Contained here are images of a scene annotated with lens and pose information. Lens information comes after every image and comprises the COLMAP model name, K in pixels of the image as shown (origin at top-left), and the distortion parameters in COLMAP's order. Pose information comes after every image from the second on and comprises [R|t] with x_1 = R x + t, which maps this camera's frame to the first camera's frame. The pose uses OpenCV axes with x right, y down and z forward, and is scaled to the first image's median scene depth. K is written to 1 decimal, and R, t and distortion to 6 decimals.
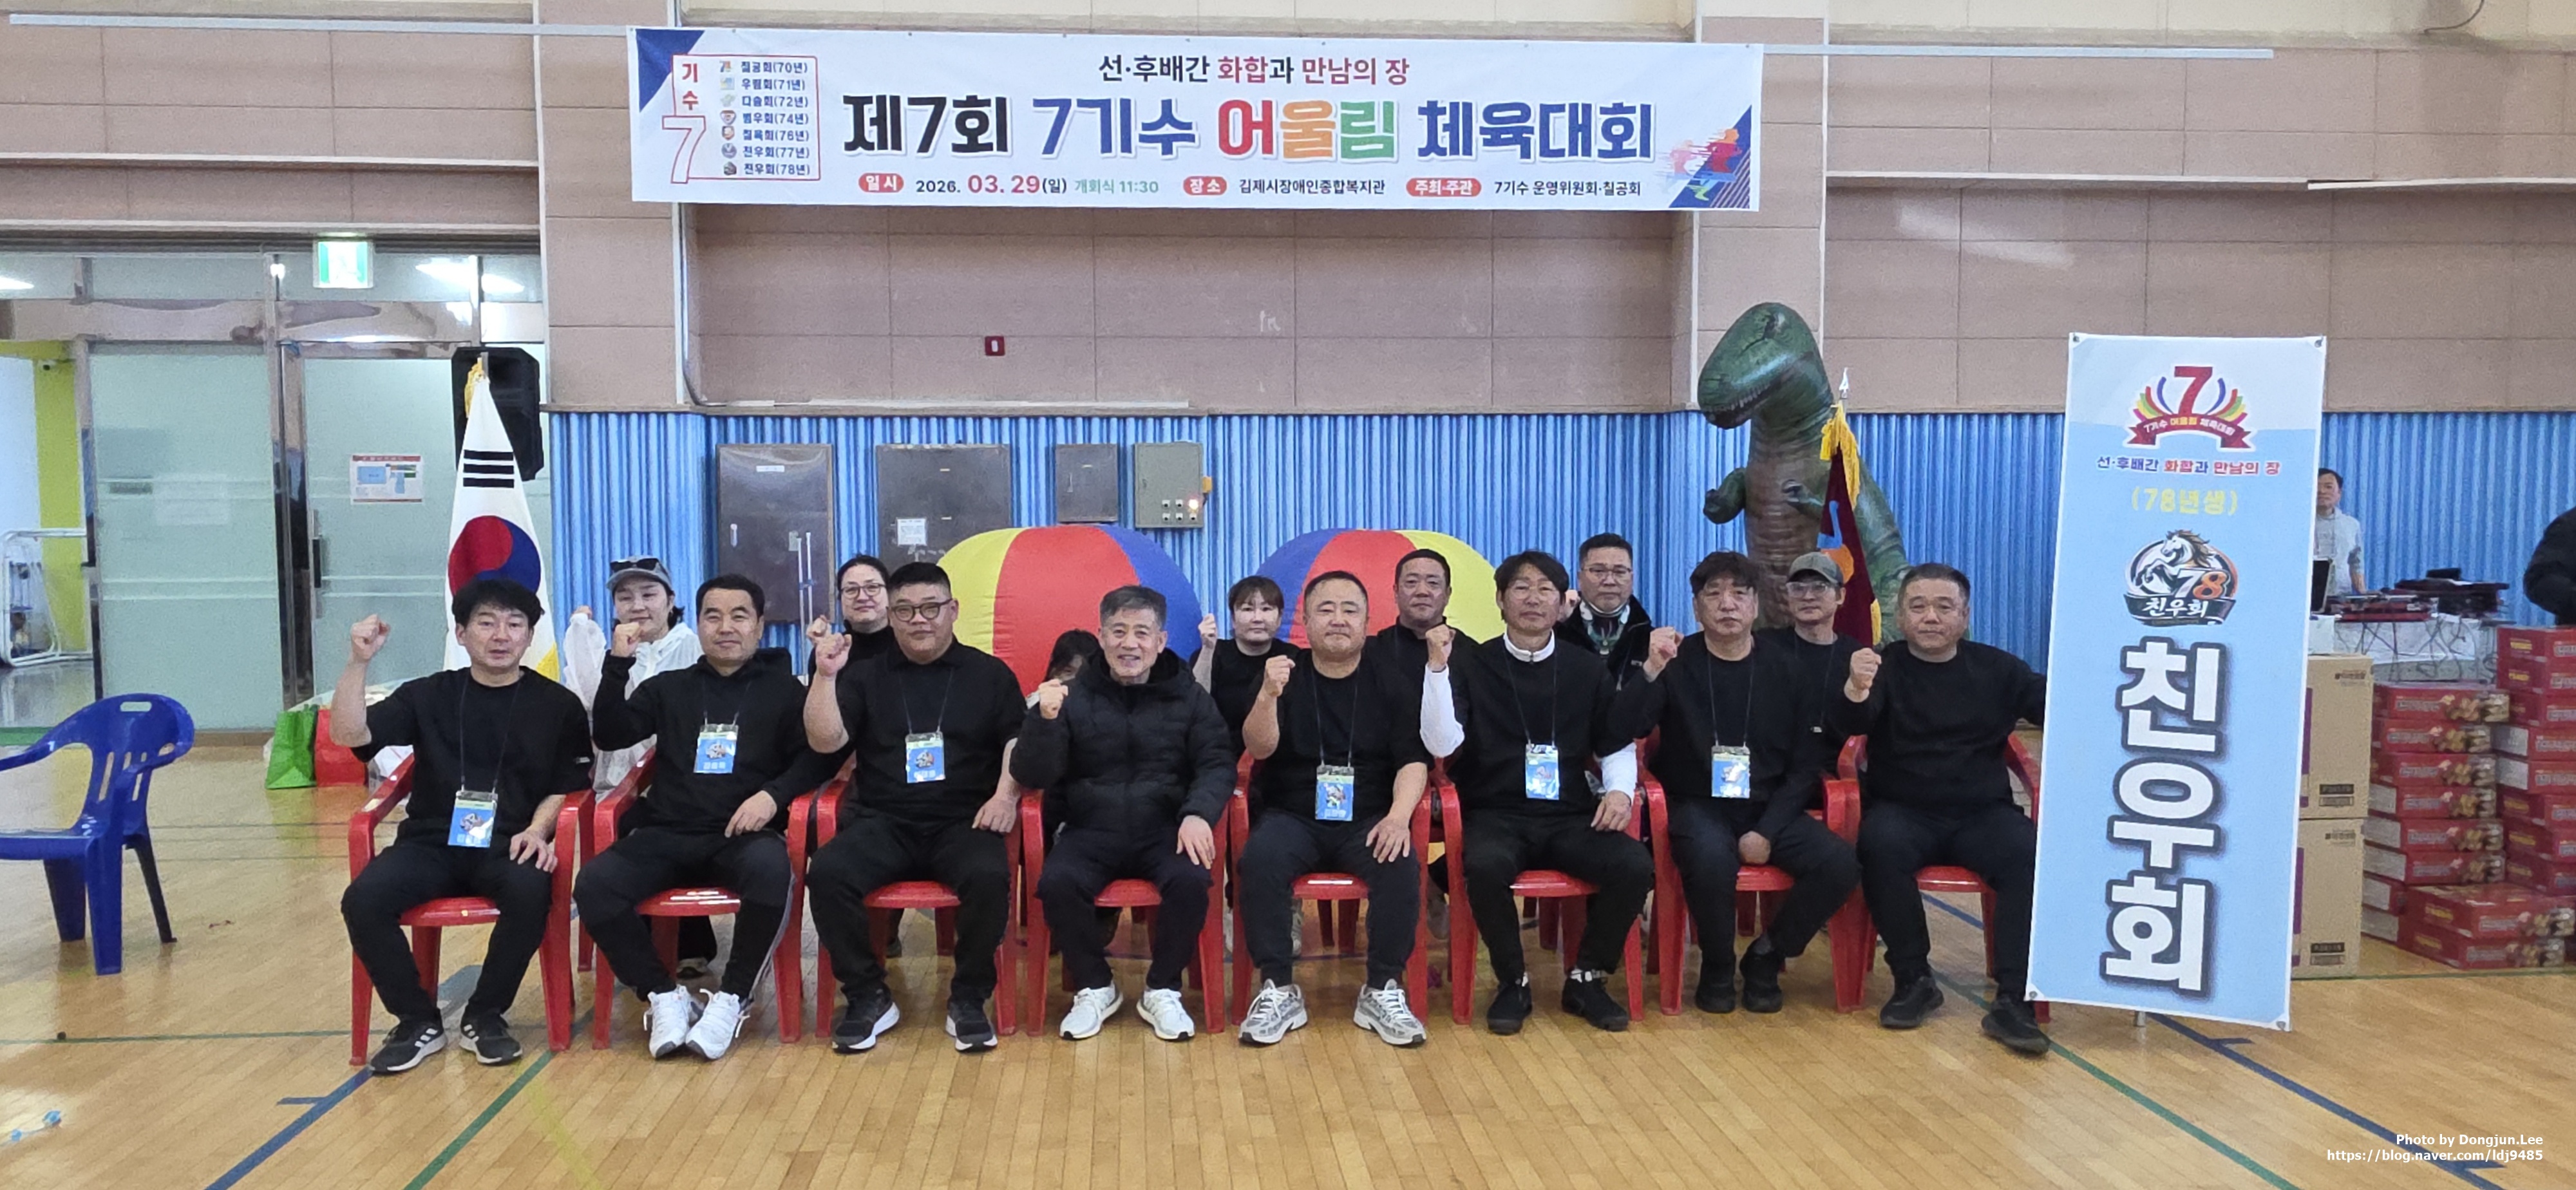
lens RADIAL K [[1829.8, 0, 1268.4], [0, 1829.8, 608.9], [0, 0, 1]] dist [-0.004681, 0.016703]
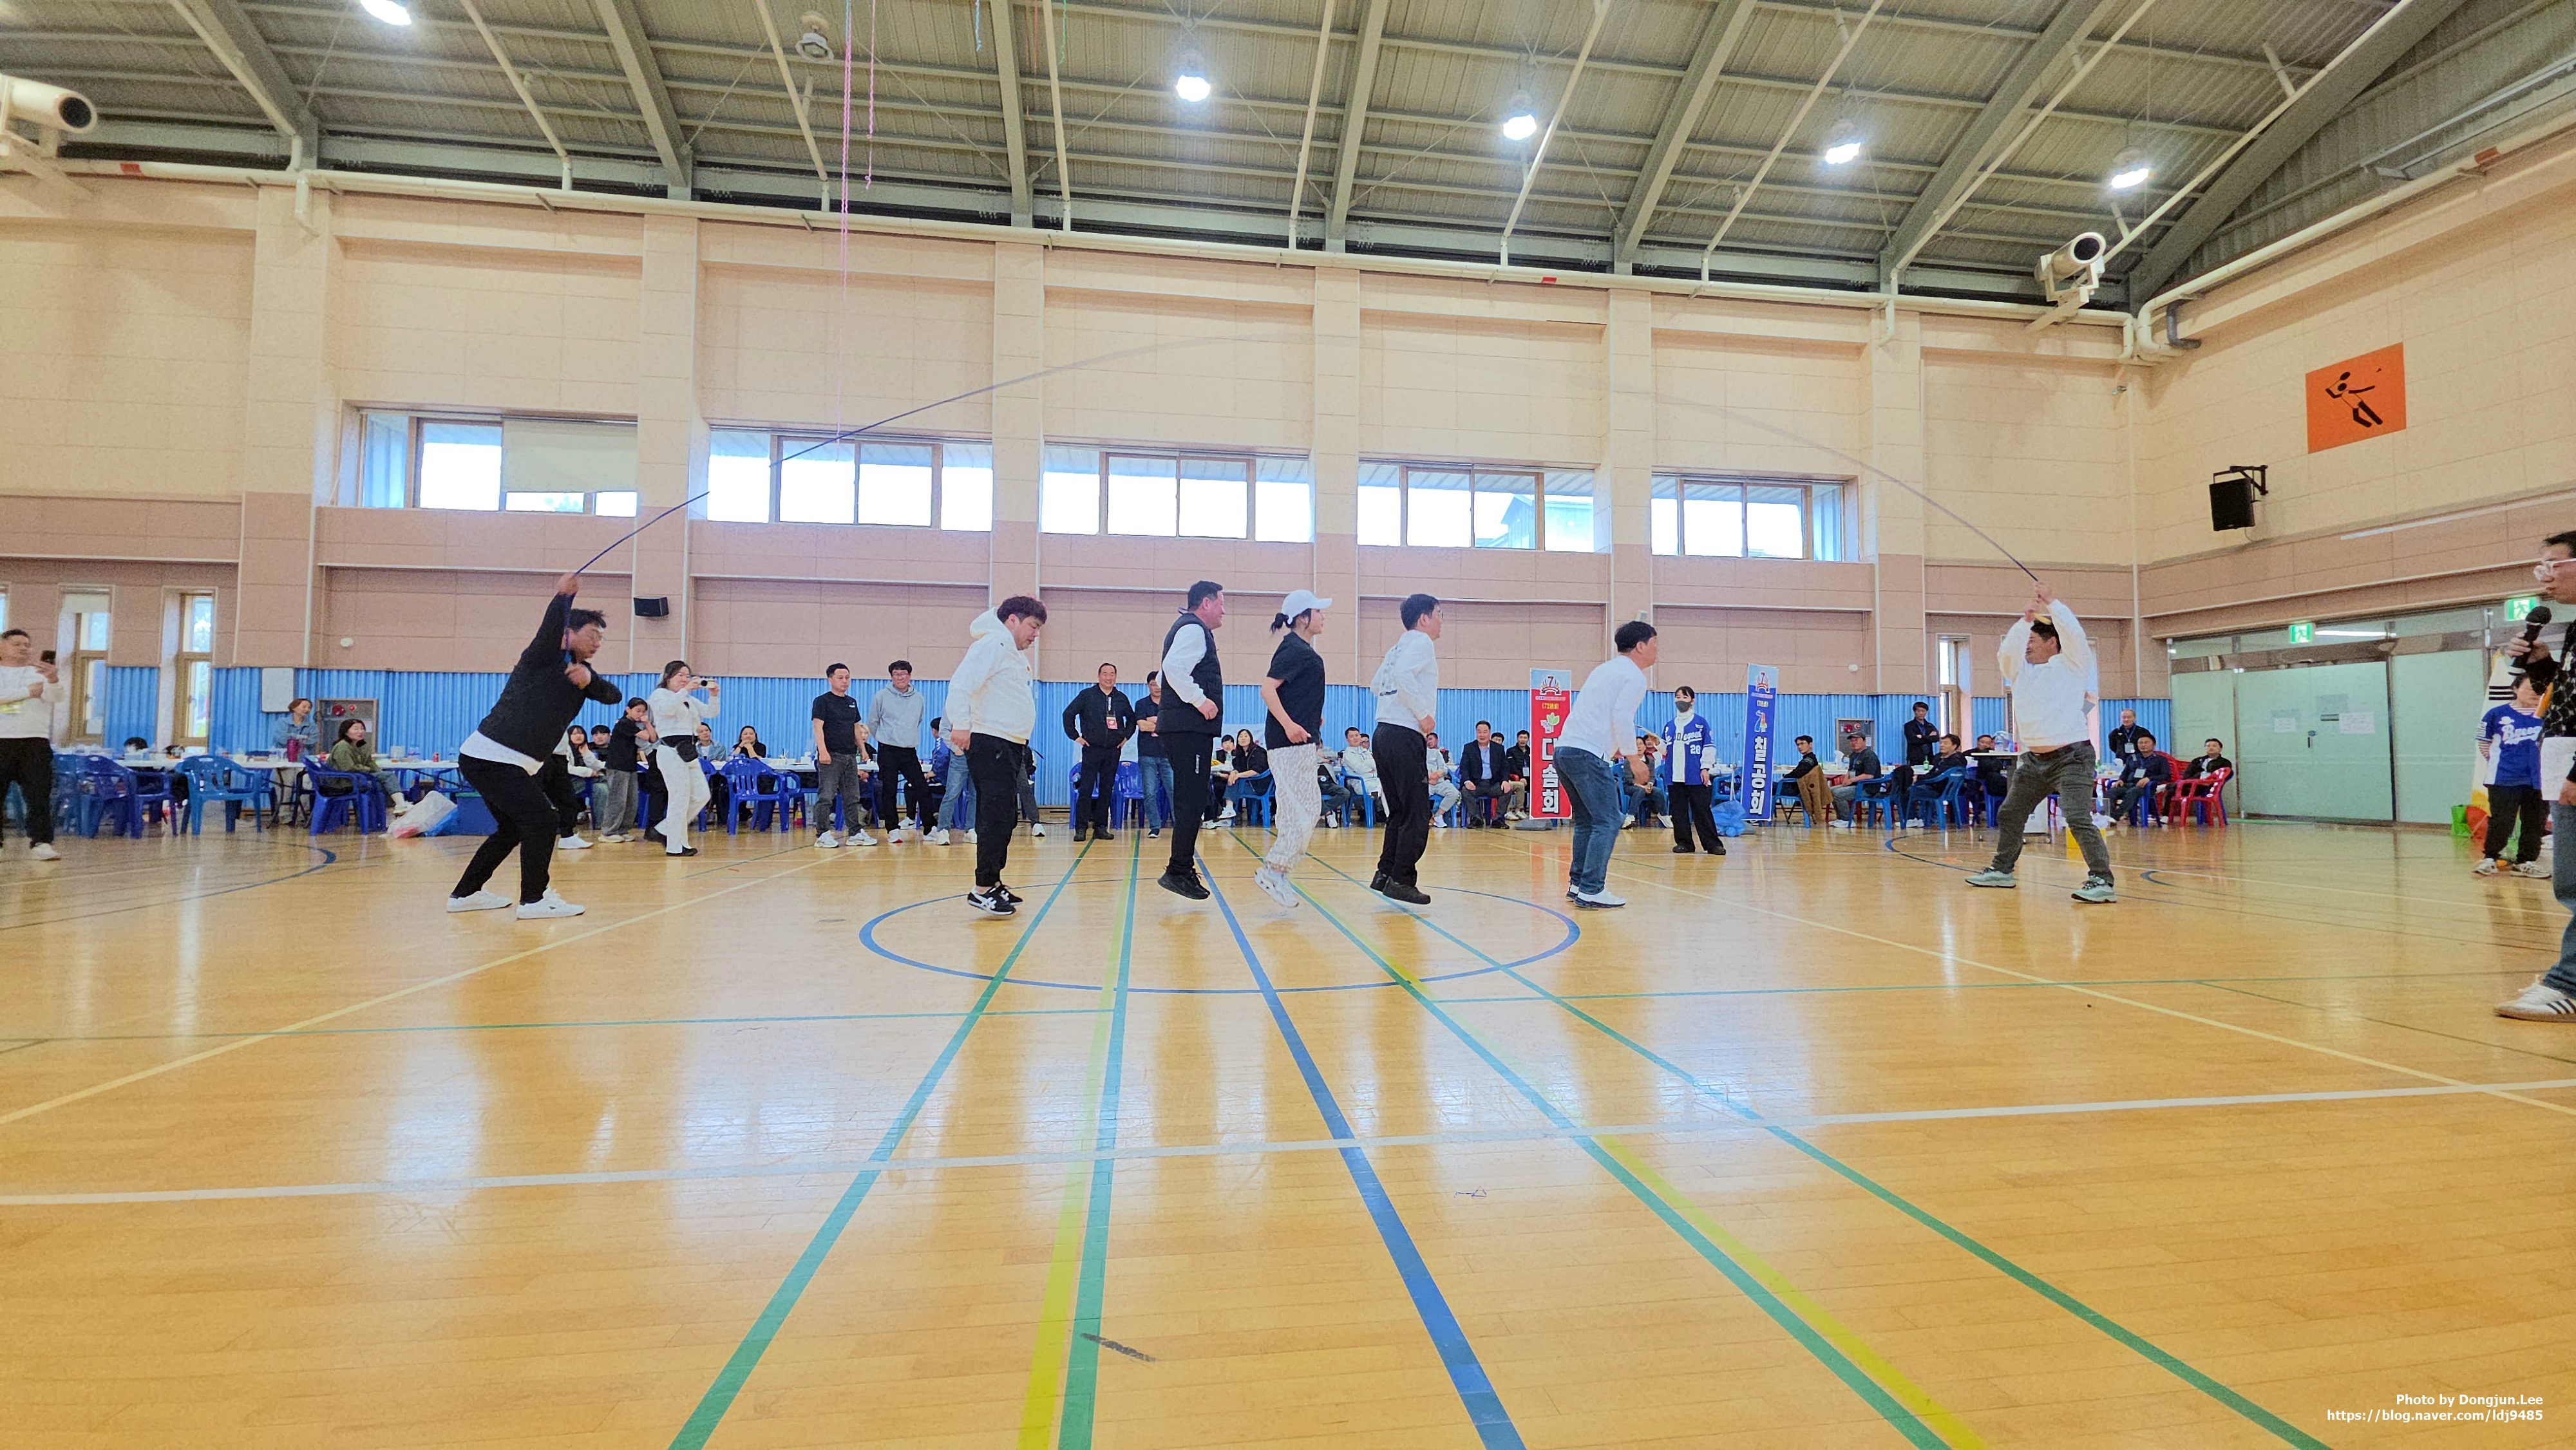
lens RADIAL K [[1021.8, 0, 1280.4], [0, 1021.8, 725.3], [0, 0, 1]] dist [0.012105, -0.005509]
pose [[0.062214, -0.038922, -0.997304, 0.647777], [-0.069678, 0.996632, -0.043242, 0.113801], [0.995628, 0.072180, 0.059292, -0.559941]]
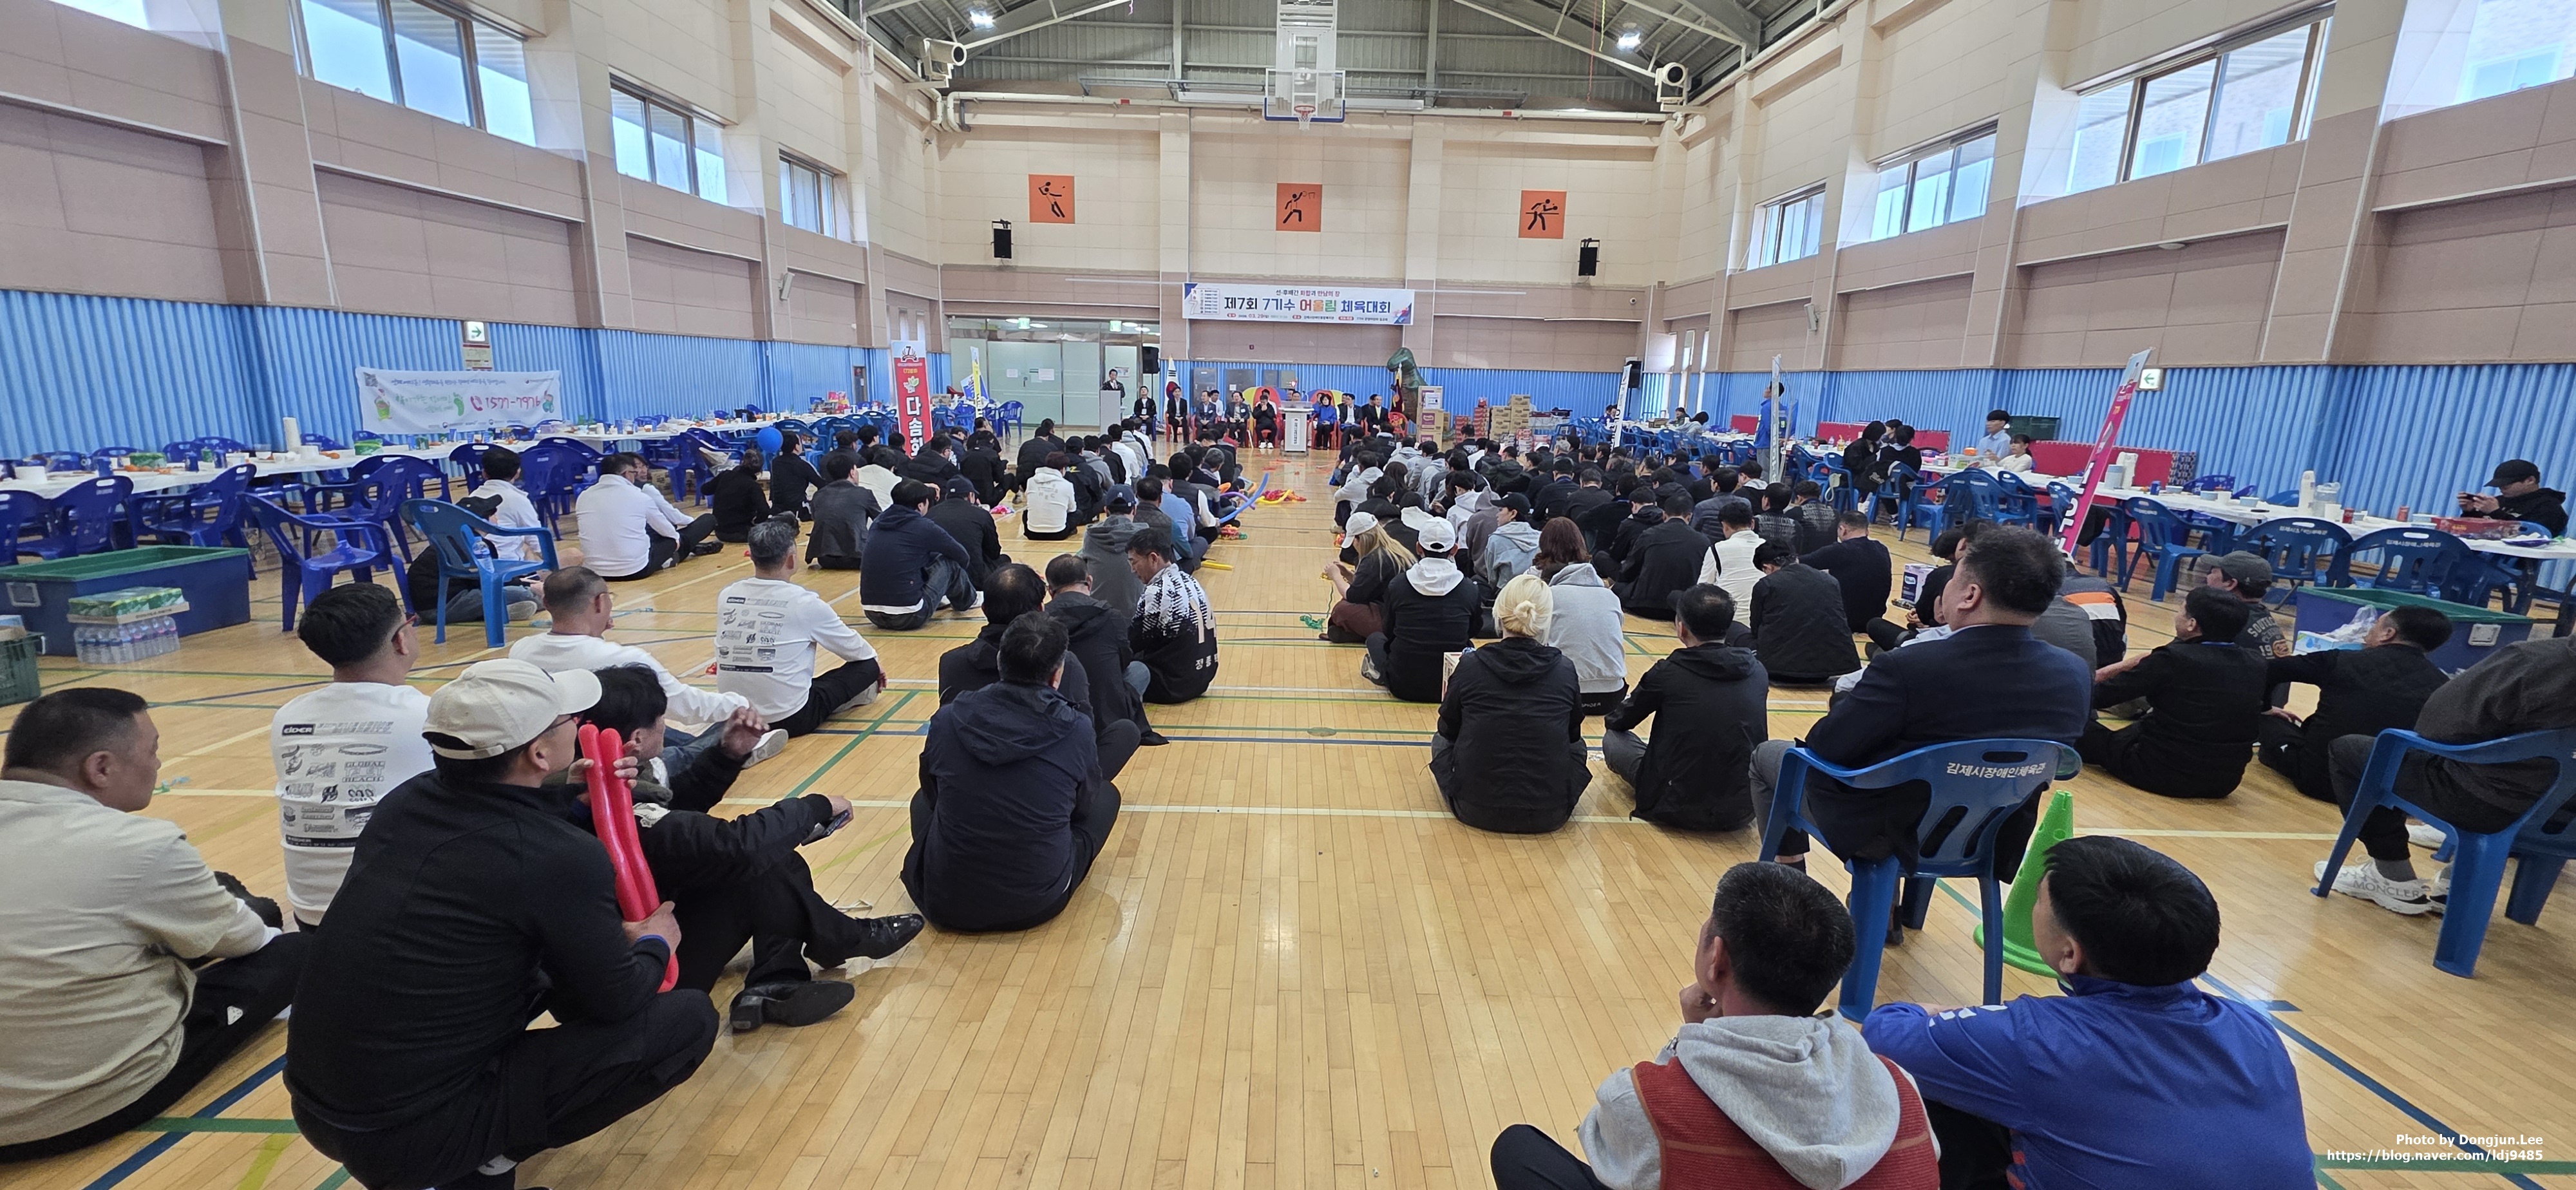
lens RADIAL K [[1036.3, 0, 1294.9], [0, 1036.3, 592.6], [0, 0, 1]] dist [-0.001212, -0.000208]
pose [[0.997016, 0.045901, -0.062066, 0.164942], [-0.036742, 0.989272, 0.141389, 0.105605], [0.067890, -0.138687, 0.988007, -1.830814]]
